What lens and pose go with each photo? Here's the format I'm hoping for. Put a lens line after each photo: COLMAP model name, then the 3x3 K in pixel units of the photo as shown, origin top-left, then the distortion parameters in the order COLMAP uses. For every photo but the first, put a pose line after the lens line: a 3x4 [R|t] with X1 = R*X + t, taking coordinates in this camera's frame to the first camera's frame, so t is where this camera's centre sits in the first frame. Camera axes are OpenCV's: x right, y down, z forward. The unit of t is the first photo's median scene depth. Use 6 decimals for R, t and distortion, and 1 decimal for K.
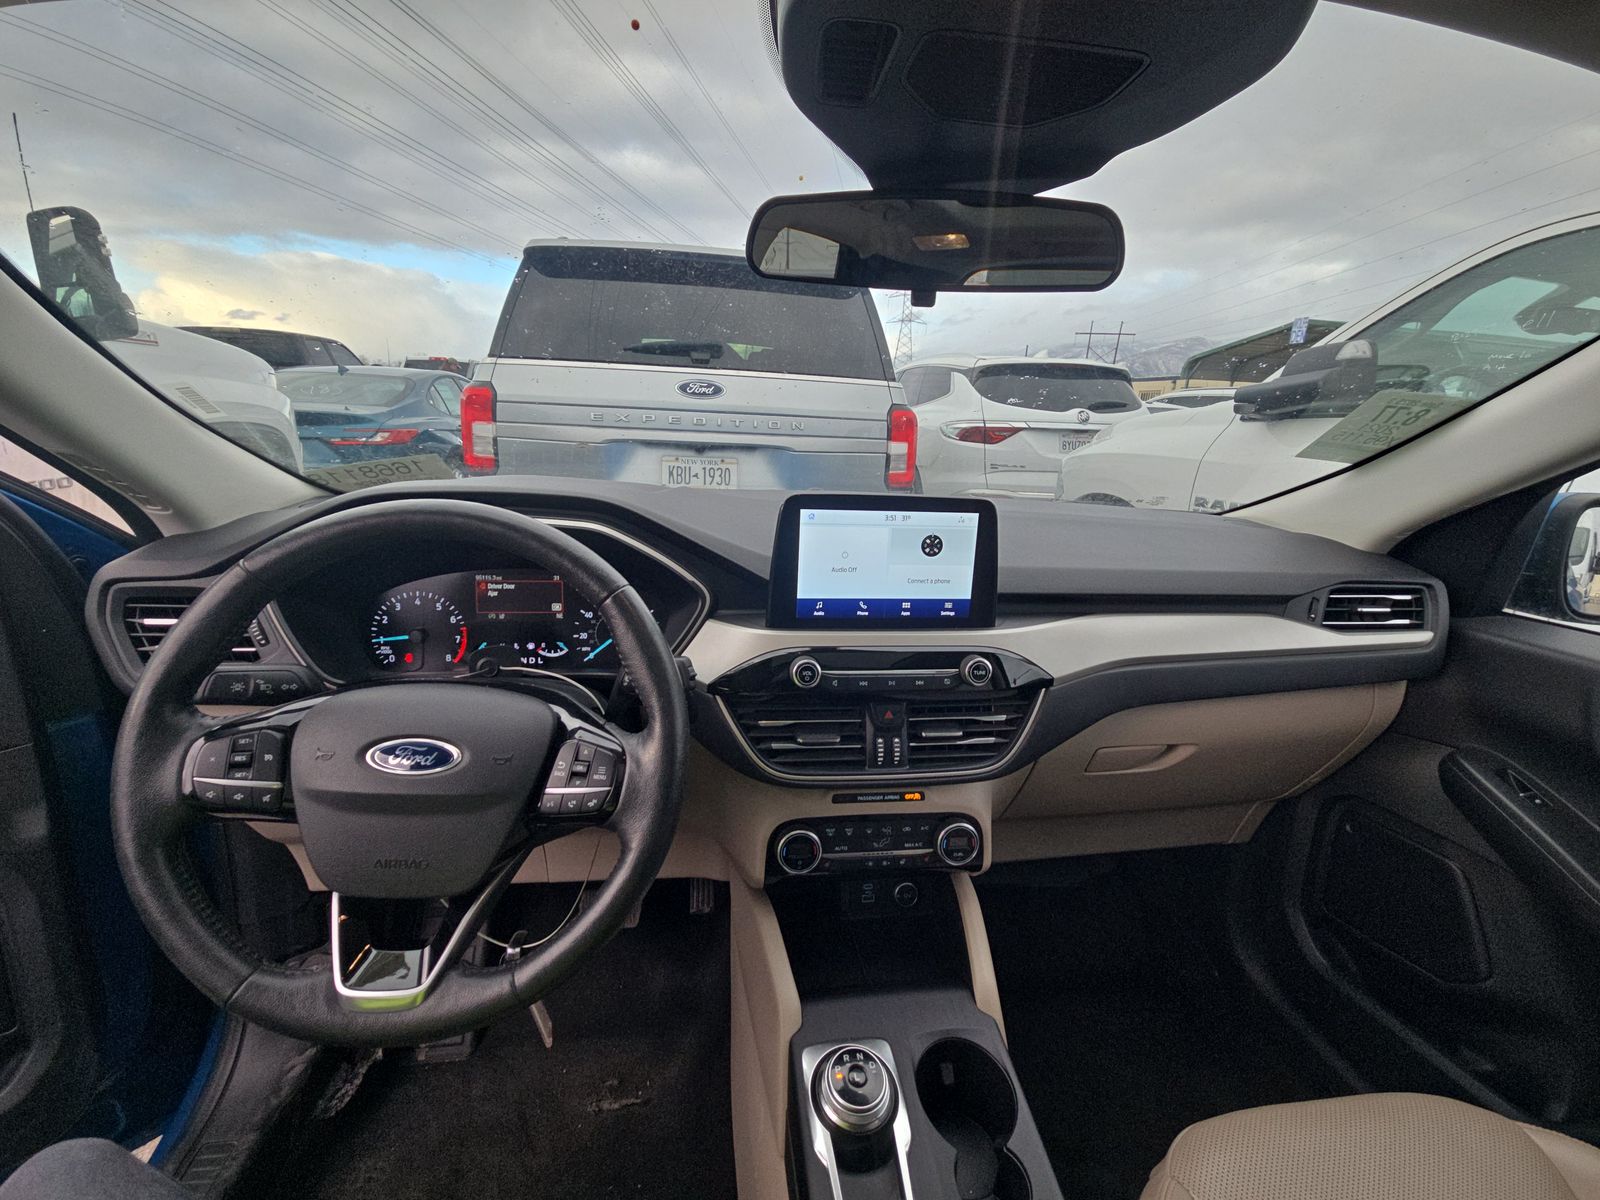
lens RADIAL K [[652.0, 0, 836.1], [0, 652.0, 609.9], [0, 0, 1]] dist [-0.001049, -0.000666]
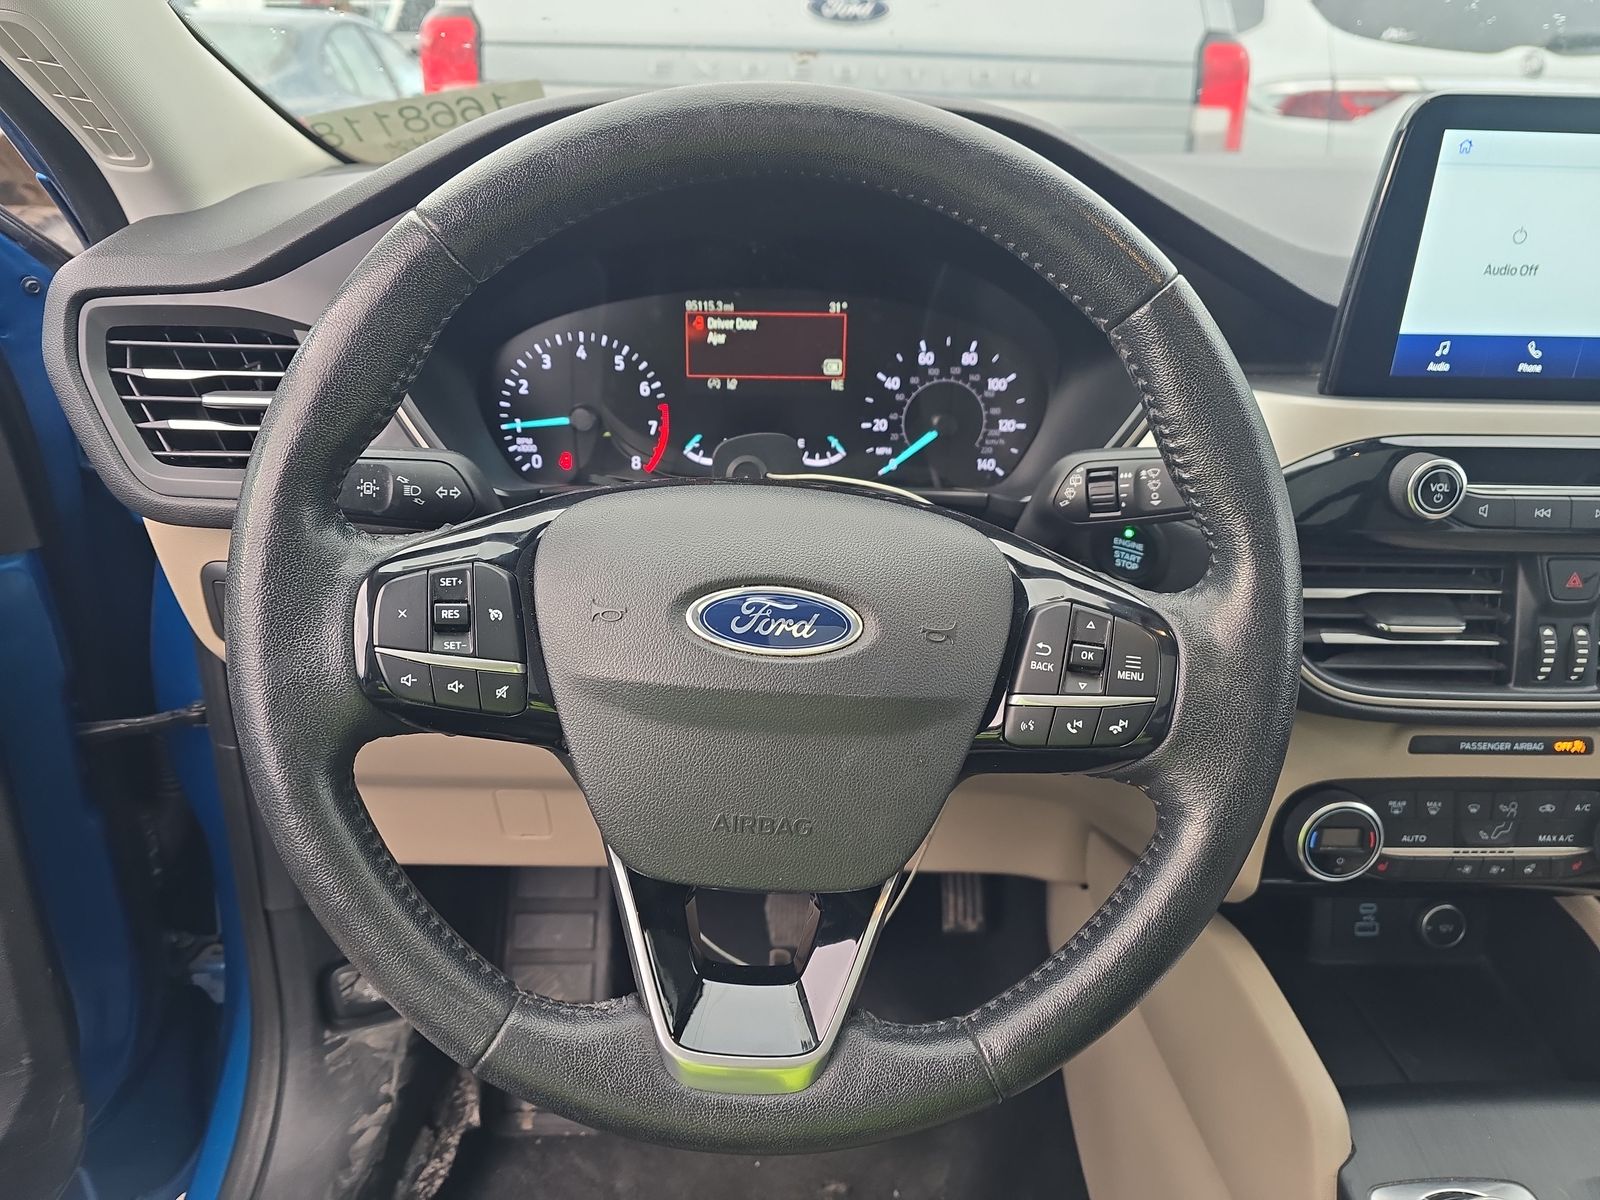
lens RADIAL K [[1051.0, 0, 798.5], [0, 1051.0, 638.2], [0, 0, 1]] dist [0.018875, -0.018821]
pose [[0.994396, 0.028450, -0.101821, -0.396449], [-0.011080, 0.985853, 0.167249, 0.074835], [0.105138, -0.165183, 0.980643, 0.154092]]
